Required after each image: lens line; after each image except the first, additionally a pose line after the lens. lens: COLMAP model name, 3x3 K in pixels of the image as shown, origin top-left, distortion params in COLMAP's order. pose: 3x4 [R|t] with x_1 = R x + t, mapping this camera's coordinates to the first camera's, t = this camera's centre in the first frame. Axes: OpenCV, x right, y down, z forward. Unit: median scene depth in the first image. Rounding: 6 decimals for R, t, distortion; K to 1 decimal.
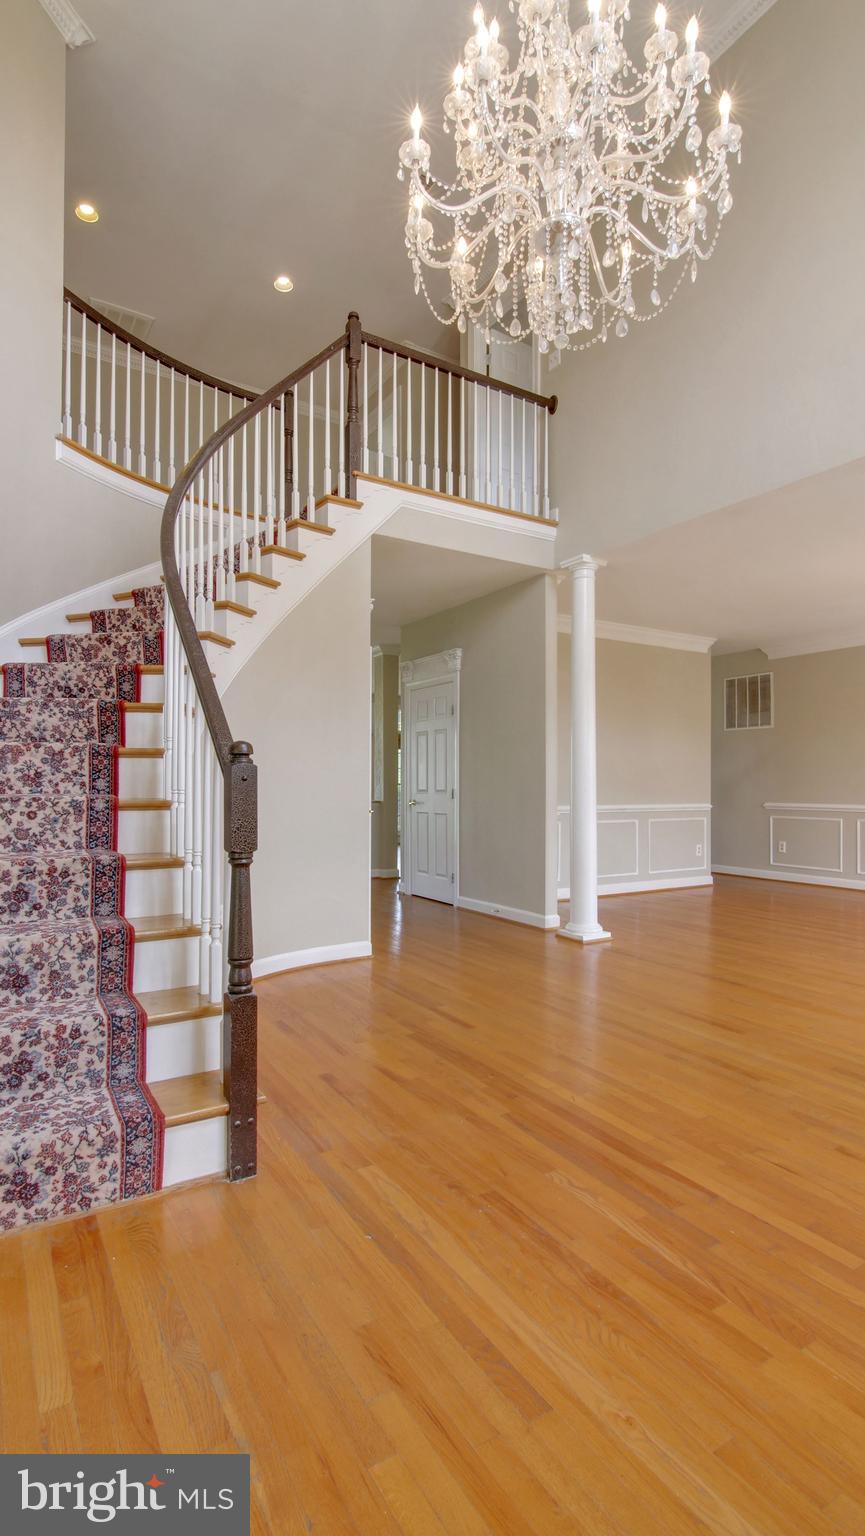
lens RADIAL K [[725.9, 0, 433.0], [0, 725.9, 770.5], [0, 0, 1]] dist [-0.000124, -0.000473]
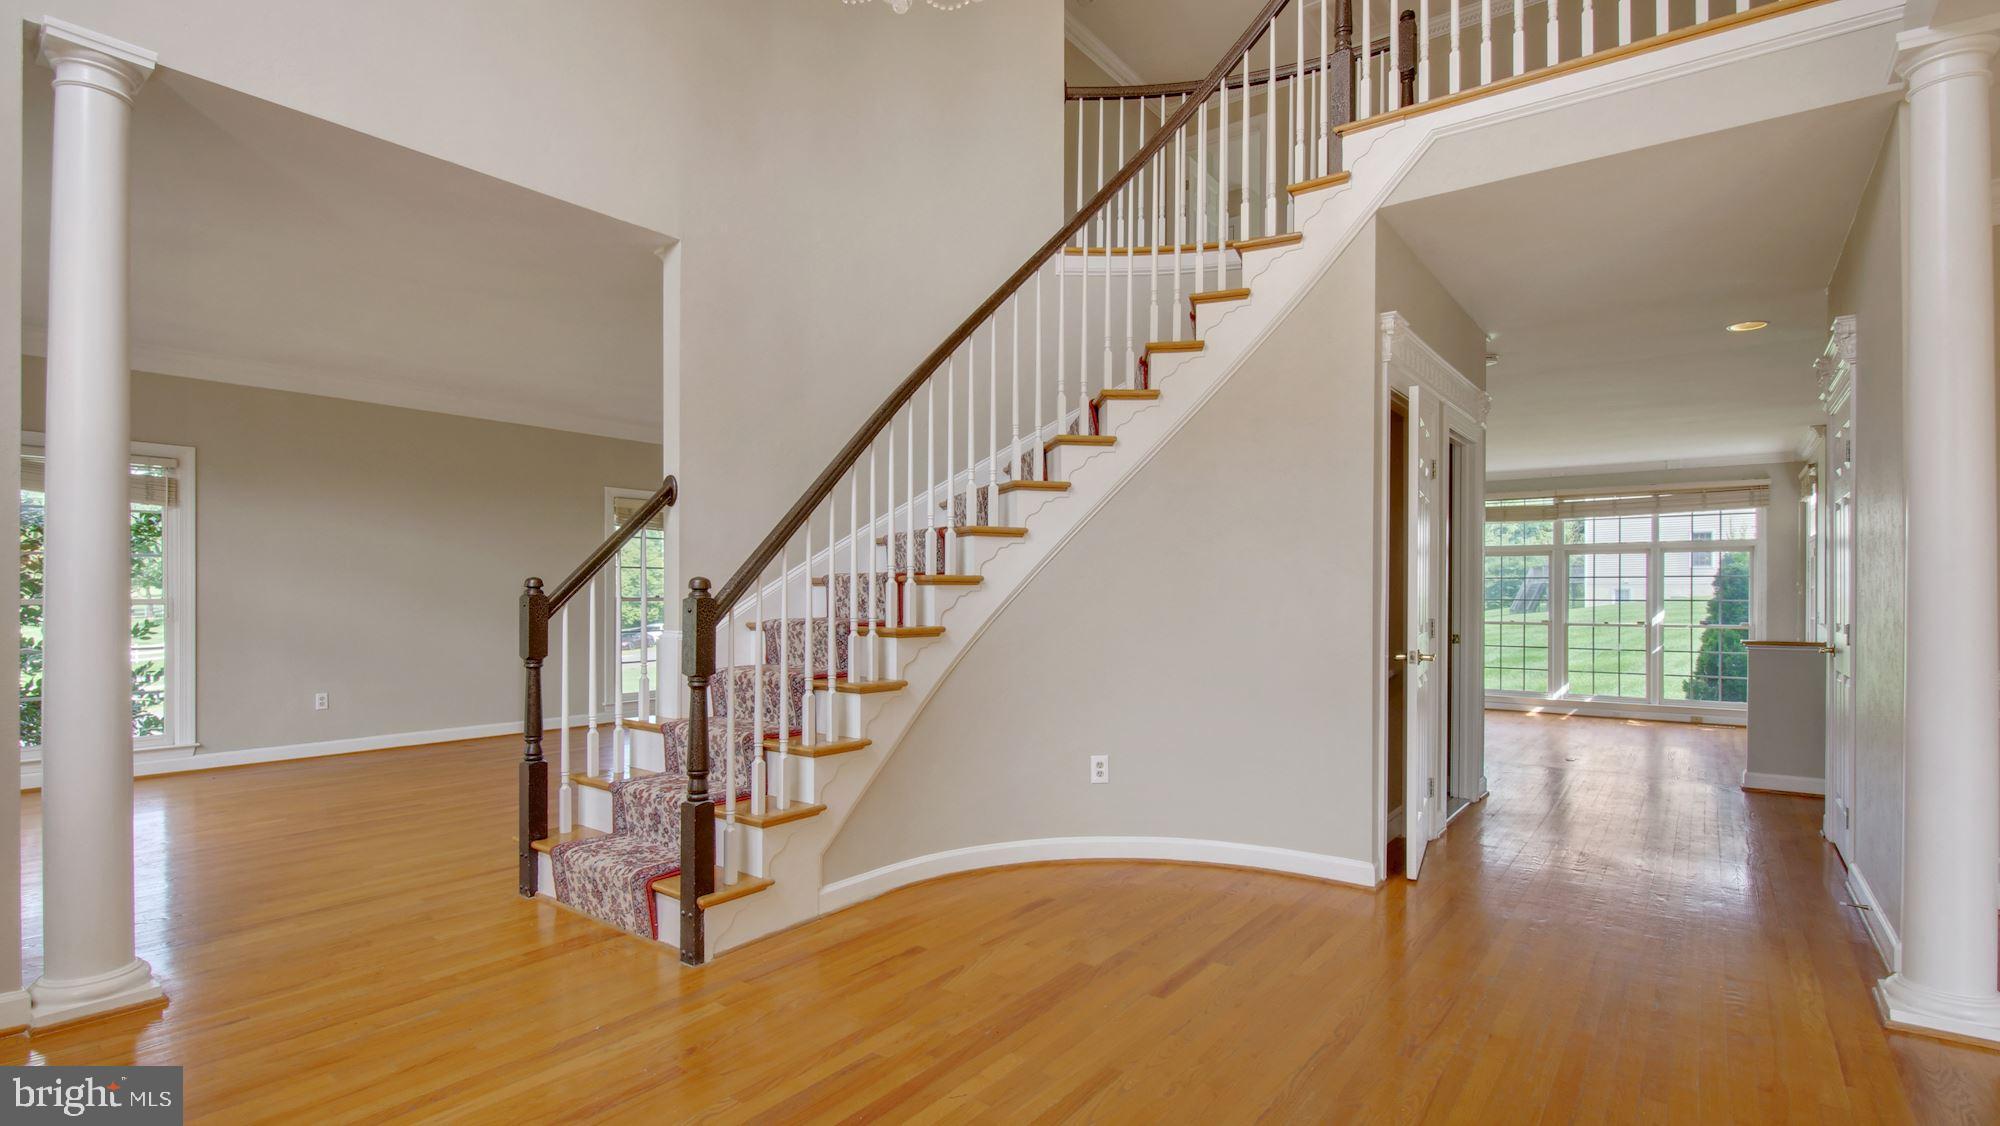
lens RADIAL K [[945.2, 0, 961.5], [0, 945.2, 578.2], [0, 0, 1]] dist [-0.000124, -0.000473]
pose [[0.353473, -0.013944, -0.935341, 0.554349], [0.015961, 0.999833, -0.008873, -0.009091], [0.935308, -0.011793, 0.353637, 0.383177]]
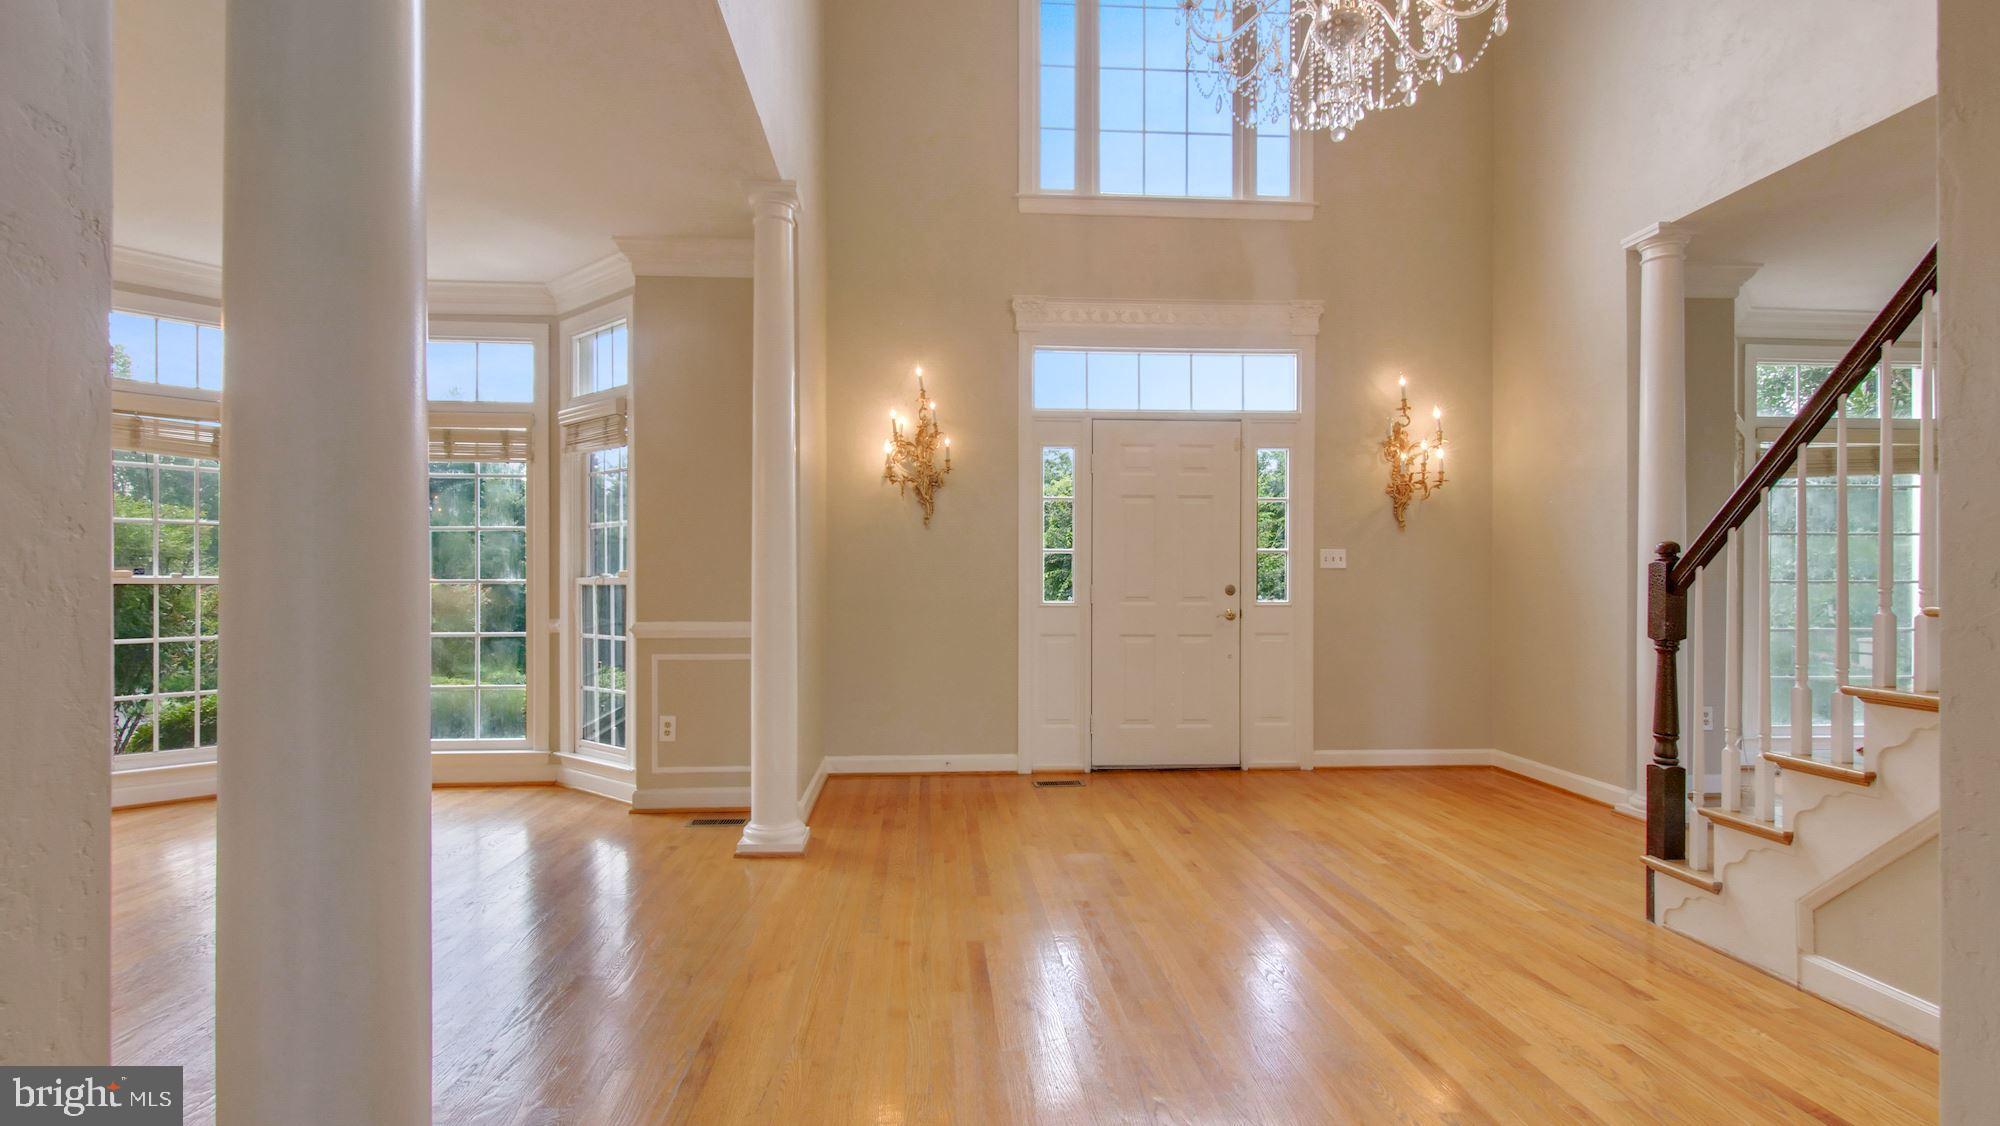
lens RADIAL K [[945.2, 0, 965.5], [0, 945.2, 587.4], [0, 0, 1]] dist [-0.000124, -0.000473]
pose [[-0.883701, -0.007178, 0.467997, 0.045757], [-0.013324, 0.999863, -0.009824, 0.023555], [-0.467862, -0.014918, -0.883675, 1.178188]]
